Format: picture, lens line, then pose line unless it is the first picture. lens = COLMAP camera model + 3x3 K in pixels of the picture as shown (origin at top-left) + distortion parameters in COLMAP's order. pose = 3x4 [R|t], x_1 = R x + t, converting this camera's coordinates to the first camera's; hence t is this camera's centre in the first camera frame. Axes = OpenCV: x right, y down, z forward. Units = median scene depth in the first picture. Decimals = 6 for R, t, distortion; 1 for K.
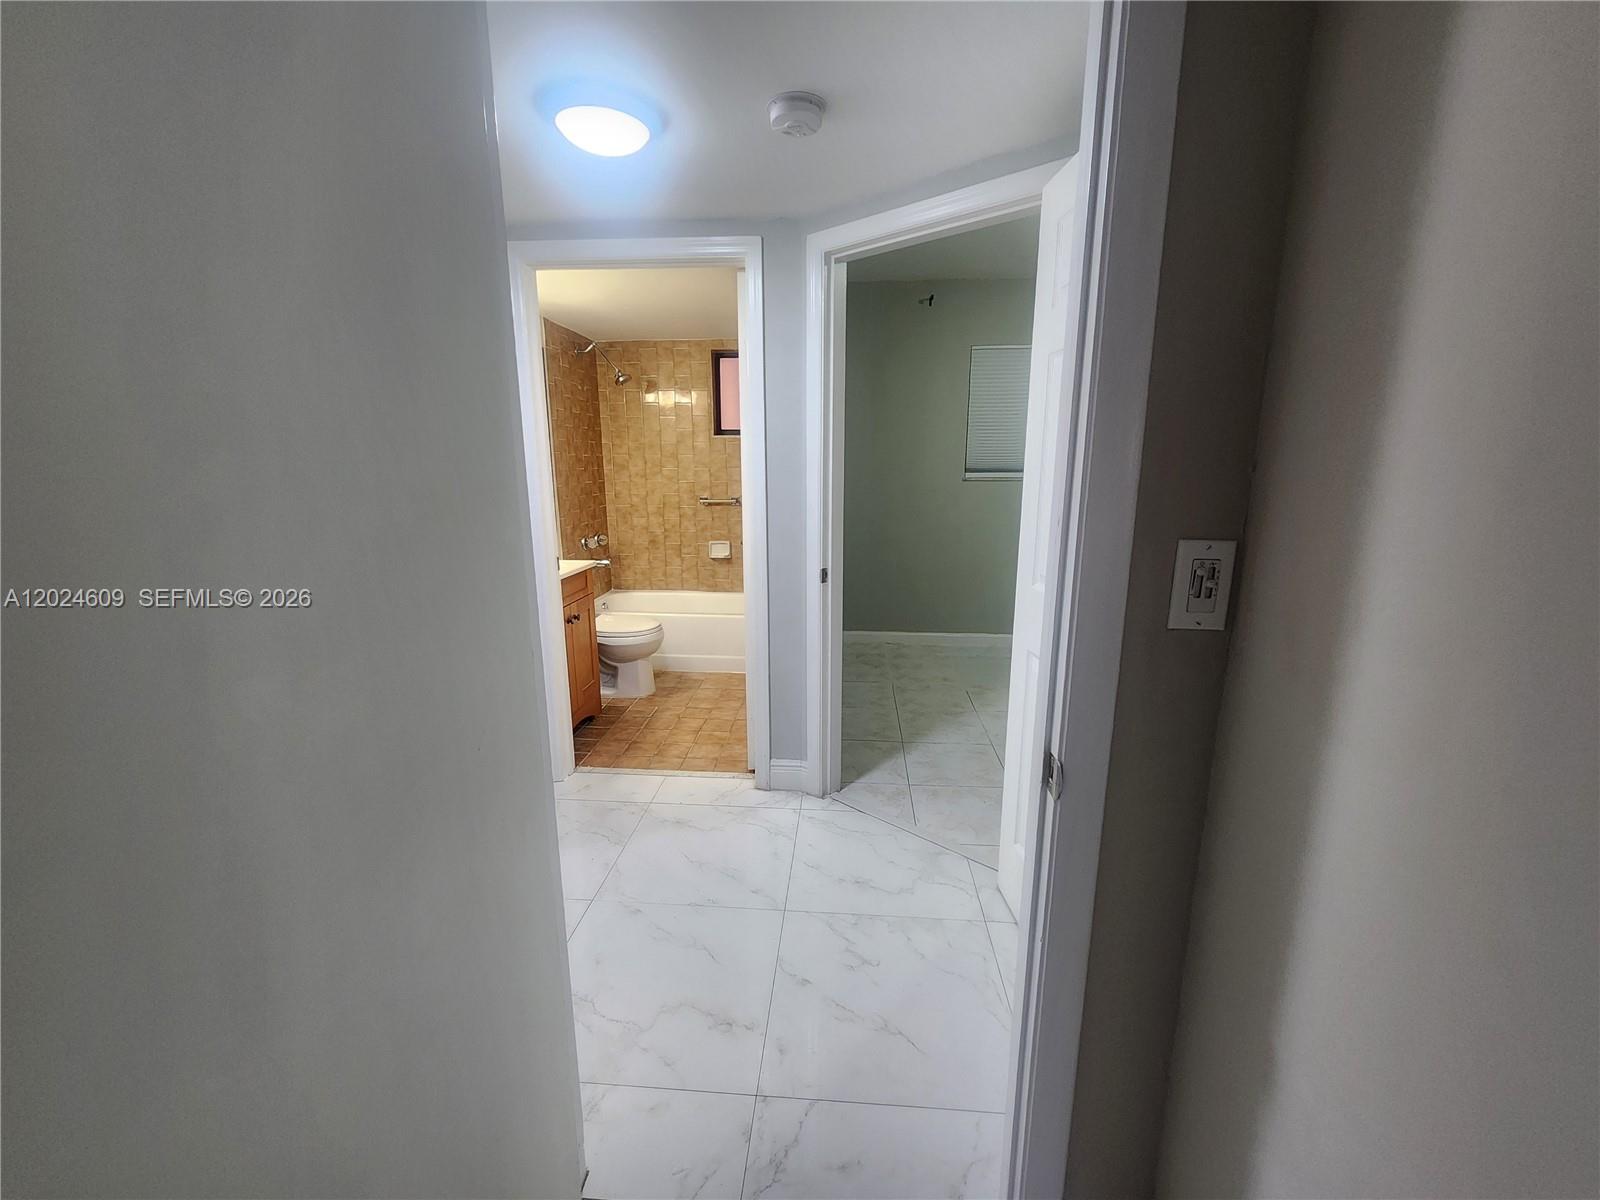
lens RADIAL K [[657.3, 0, 807.2], [0, 657.3, 600.9], [0, 0, 1]] dist [-0.003176, -0.000296]
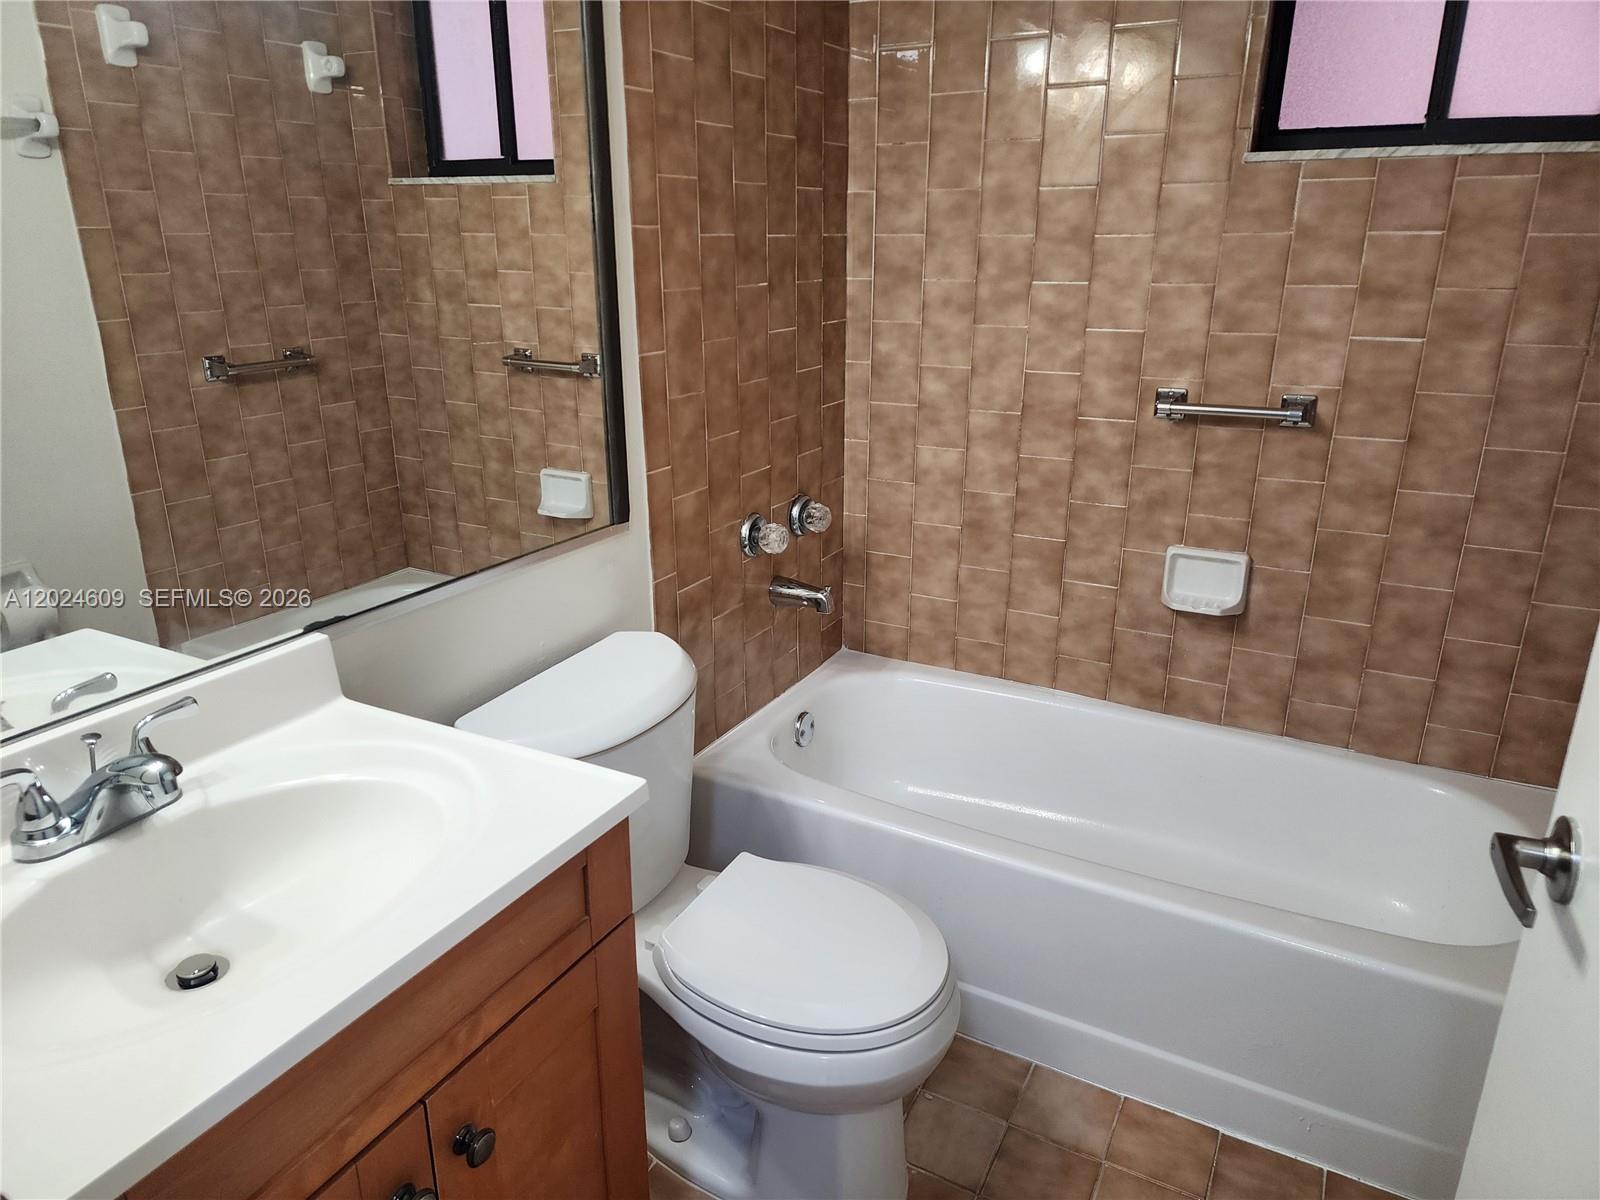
lens RADIAL K [[1089.5, 0, 783.1], [0, 1089.5, 613.1], [0, 0, 1]] dist [0.065410, -0.060869]
pose [[0.910478, 0.132635, -0.391712, -0.112987], [-0.085108, 0.986994, 0.136378, -0.114727], [0.404705, -0.090831, 0.909925, 0.504685]]
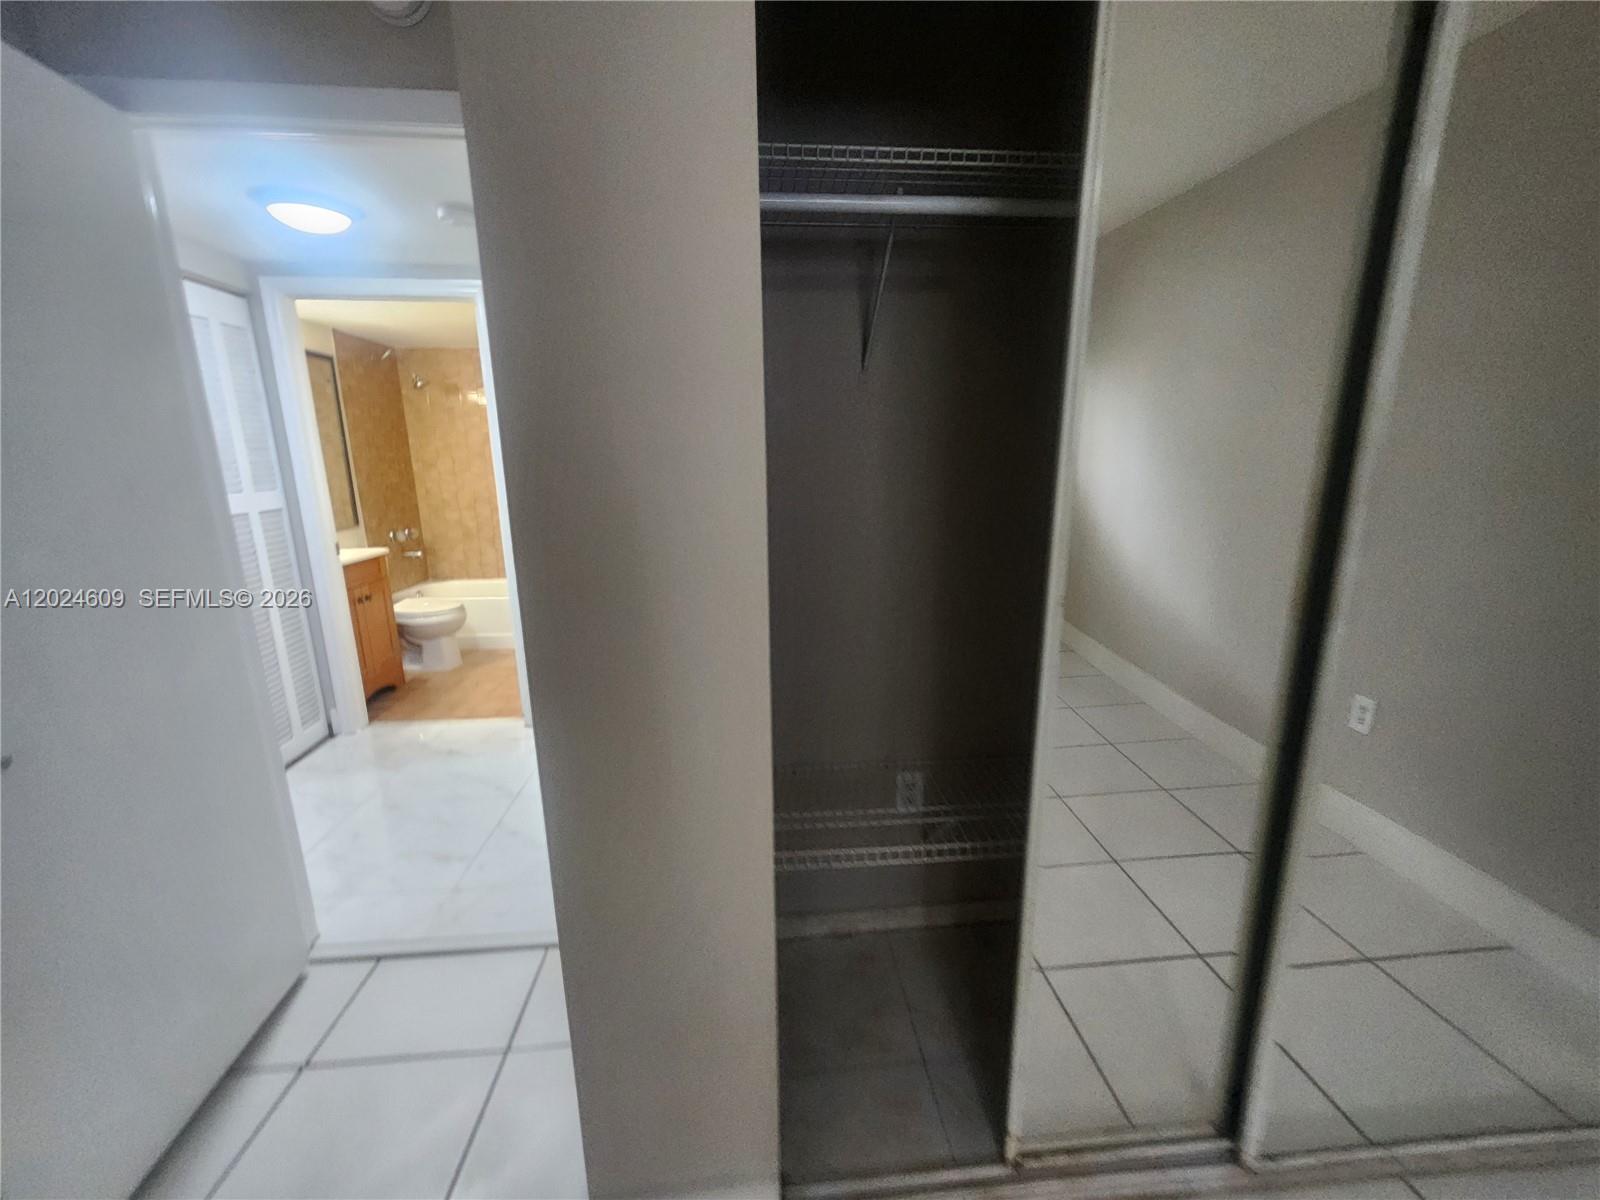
lens RADIAL K [[657.3, 0, 809.7], [0, 657.3, 611.0], [0, 0, 1]] dist [-0.003176, -0.000296]
pose [[0.985305, -0.046493, 0.164356, 0.141748], [0.042907, 0.998759, 0.025306, 0.034083], [-0.165328, -0.017882, 0.986077, -0.165781]]
